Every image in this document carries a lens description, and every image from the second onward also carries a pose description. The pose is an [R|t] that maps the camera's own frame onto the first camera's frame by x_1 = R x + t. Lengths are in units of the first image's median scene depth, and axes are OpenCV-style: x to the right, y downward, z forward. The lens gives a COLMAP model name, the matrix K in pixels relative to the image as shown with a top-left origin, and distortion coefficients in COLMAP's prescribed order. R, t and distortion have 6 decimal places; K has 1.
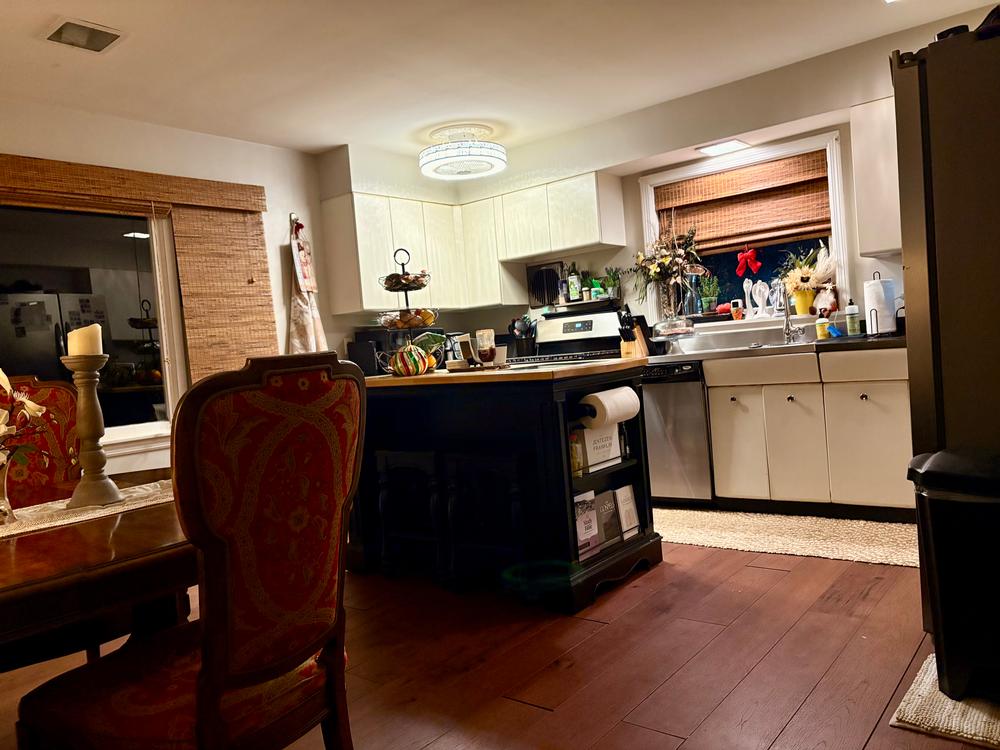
lens RADIAL K [[757.9, 0, 505.3], [0, 757.9, 367.2], [0, 0, 1]] dist [0.046304, -0.009883]
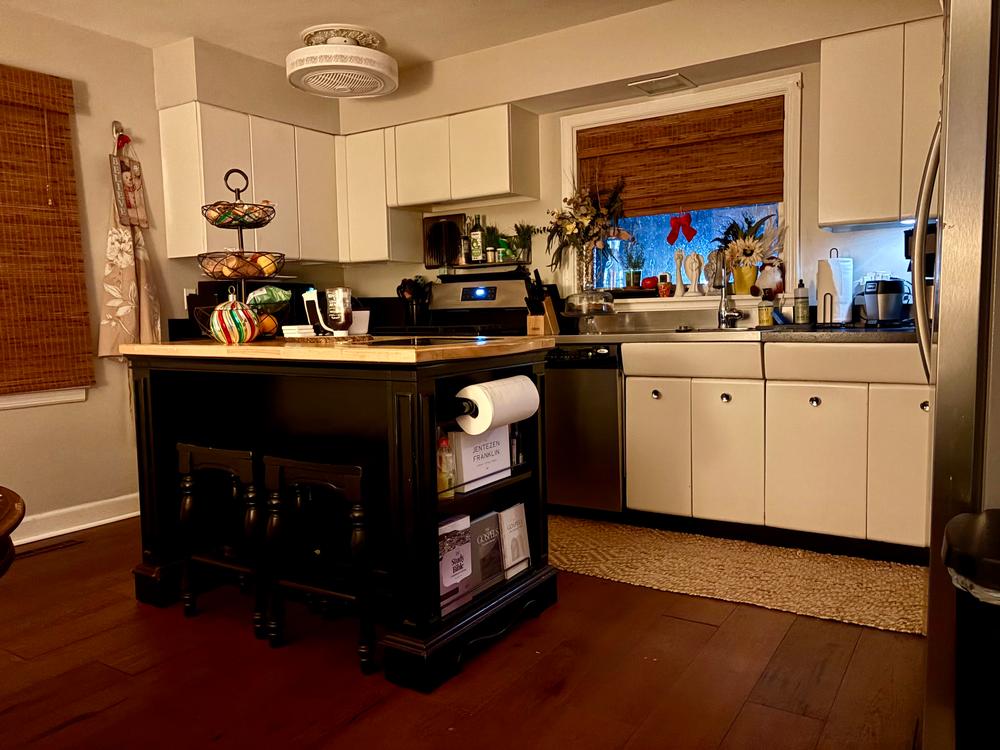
lens RADIAL K [[757.9, 0, 495.5], [0, 757.9, 377.4], [0, 0, 1]] dist [0.046304, -0.009883]
pose [[0.993646, 0.051425, 0.100116, 0.049695], [-0.056951, 0.996962, 0.053140, -0.008827], [-0.097079, -0.058504, 0.993556, 0.225133]]
